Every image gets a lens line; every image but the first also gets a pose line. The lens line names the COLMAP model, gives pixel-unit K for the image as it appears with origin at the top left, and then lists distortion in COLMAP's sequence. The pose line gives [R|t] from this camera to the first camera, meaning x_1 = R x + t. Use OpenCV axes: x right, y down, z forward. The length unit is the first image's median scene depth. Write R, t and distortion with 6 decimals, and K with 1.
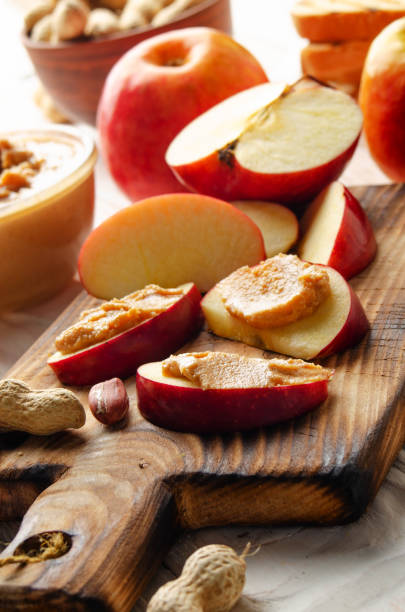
lens RADIAL K [[1826.2, 0, 202.5], [0, 1826.2, 306.0], [0, 0, 1]] dist [0.016863, 0.335620]
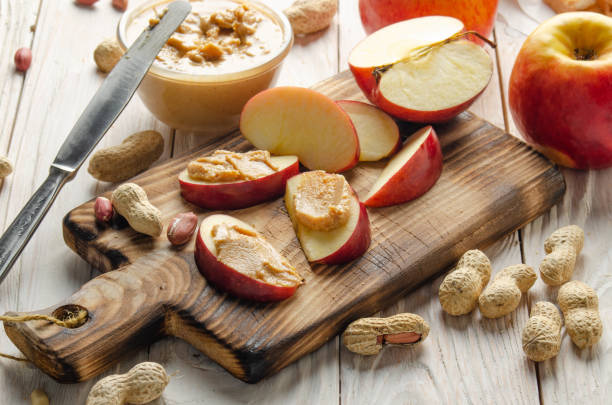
lens RADIAL K [[1826.2, 0, 306.0], [0, 1826.2, 202.5], [0, 0, 1]] dist [0.016863, 0.335620]
pose [[0.873565, 0.434099, -0.220097, 0.385329], [-0.354348, 0.877258, 0.323814, -0.524256], [0.333649, -0.204882, 0.920164, -0.394008]]
